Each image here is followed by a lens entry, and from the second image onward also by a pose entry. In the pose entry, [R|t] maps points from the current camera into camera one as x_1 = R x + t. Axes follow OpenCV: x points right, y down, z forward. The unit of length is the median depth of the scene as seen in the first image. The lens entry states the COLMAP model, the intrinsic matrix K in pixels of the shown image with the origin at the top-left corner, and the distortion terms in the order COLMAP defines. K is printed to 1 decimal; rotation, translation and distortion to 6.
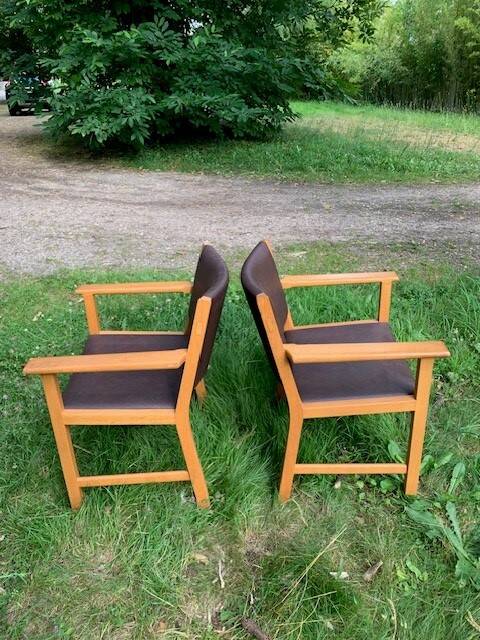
lens RADIAL K [[492.5, 0, 239.0], [0, 492.5, 320.6], [0, 0, 1]] dist [0.005698, -0.013263]
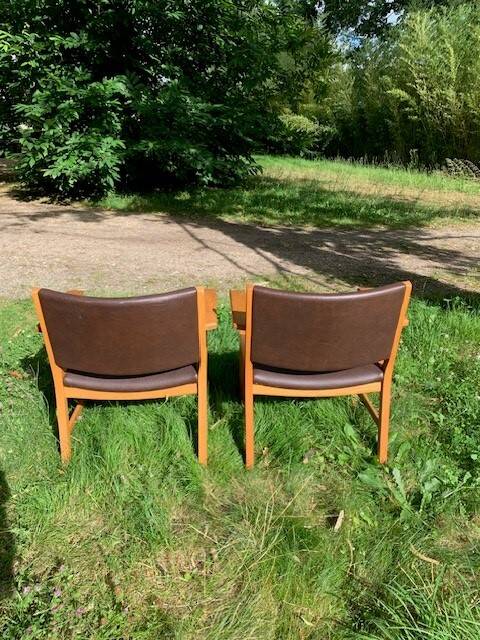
lens RADIAL K [[492.5, 0, 240.2], [0, 492.5, 318.2], [0, 0, 1]] dist [0.005698, -0.013263]
pose [[0.996373, 0.010303, 0.084473, -0.013725], [-0.002073, 0.995289, -0.096934, 0.034539], [-0.085073, 0.096407, 0.991700, -0.050037]]
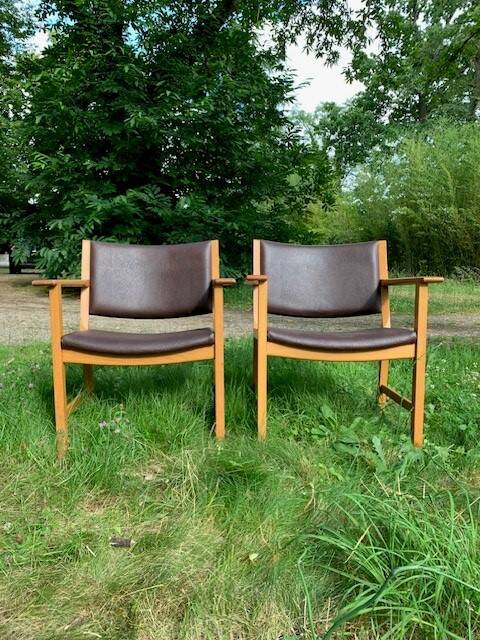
lens RADIAL K [[492.5, 0, 233.6], [0, 492.5, 316.1], [0, 0, 1]] dist [0.005698, -0.013263]
pose [[0.999191, 0.031931, 0.024462, 0.024468], [-0.021531, 0.938261, -0.345257, 0.138513], [-0.033976, 0.344451, 0.938189, -0.021684]]
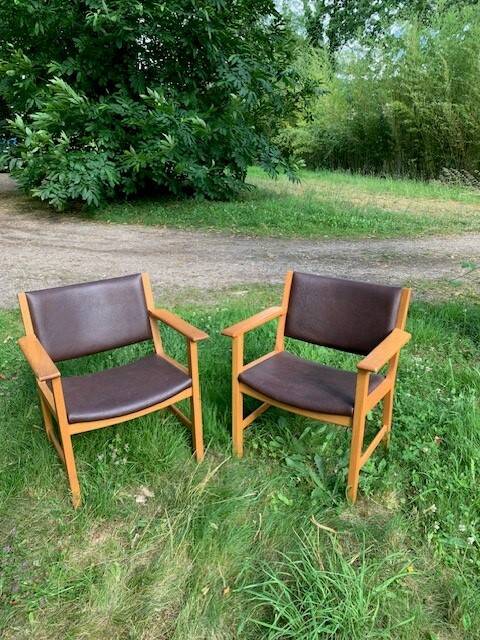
lens RADIAL K [[492.5, 0, 235.6], [0, 492.5, 315.7], [0, 0, 1]] dist [0.005698, -0.013263]
pose [[0.998596, 0.006555, 0.052562, 0.036850], [-0.000176, 0.992719, -0.120450, 0.042635], [-0.052969, 0.120271, 0.991327, -0.102846]]
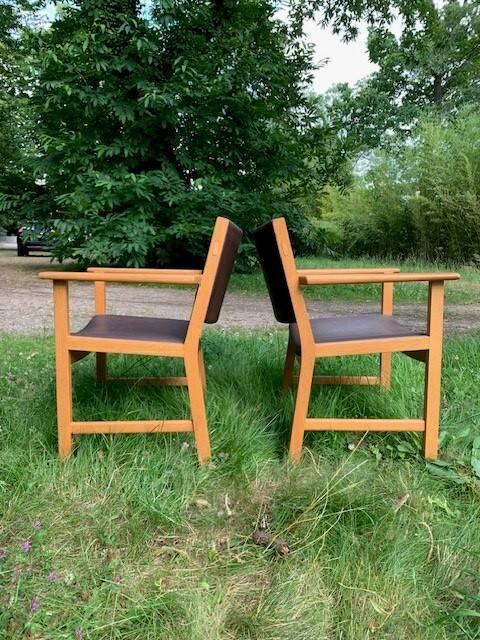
lens RADIAL K [[492.5, 0, 236.8], [0, 492.5, 320.4], [0, 0, 1]] dist [0.005698, -0.013263]
pose [[0.998879, 0.042096, 0.021670, -0.013238], [-0.033423, 0.951114, -0.307027, 0.117347], [-0.033535, 0.305958, 0.951454, 0.015788]]
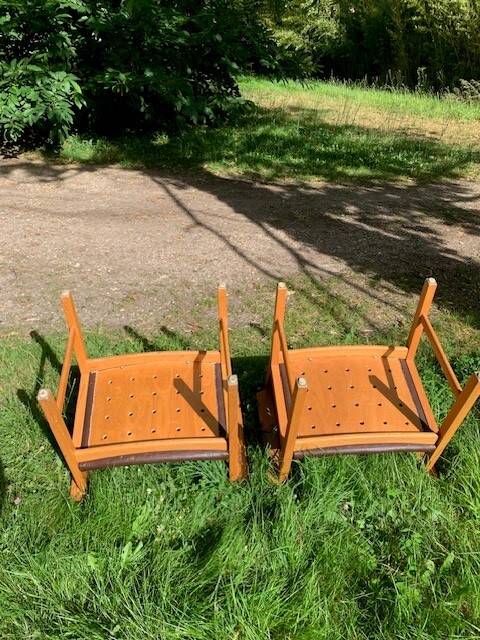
lens RADIAL K [[492.5, 0, 240.3], [0, 492.5, 324.7], [0, 0, 1]] dist [0.005698, -0.013263]
pose [[0.992102, -0.041389, 0.118405, -0.033975], [0.034270, 0.997516, 0.061540, -0.104919], [-0.120658, -0.056997, 0.991057, 0.169144]]
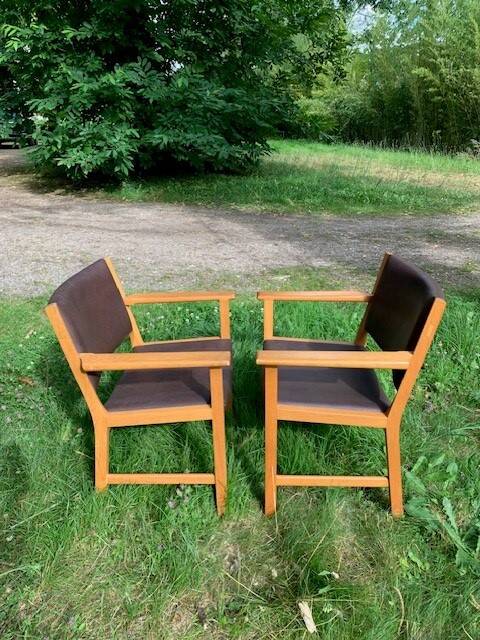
lens RADIAL K [[492.5, 0, 231.3], [0, 492.5, 316.5], [0, 0, 1]] dist [0.005698, -0.013263]
pose [[0.999358, 0.001616, 0.035791, -0.017853], [0.001075, 0.997181, -0.075032, 0.017651], [-0.035812, 0.075022, 0.996539, -0.014435]]
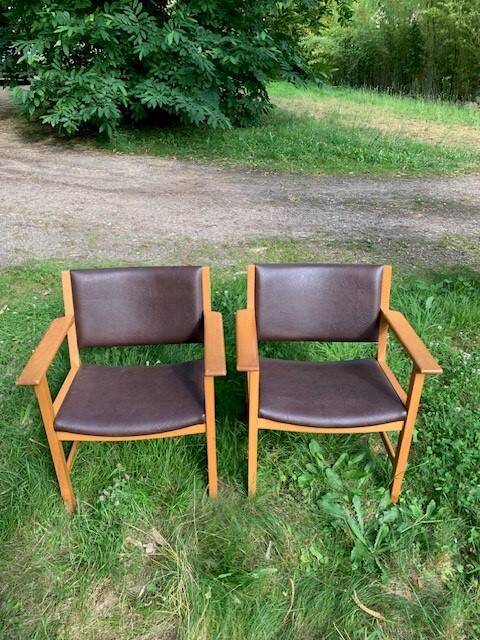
lens RADIAL K [[492.5, 0, 232.0], [0, 492.5, 316.4], [0, 0, 1]] dist [0.005698, -0.013263]
pose [[0.999402, 0.019147, 0.028801, 0.026957], [-0.020283, 0.999006, 0.039685, -0.025527], [-0.028013, -0.040246, 0.998797, -0.035635]]
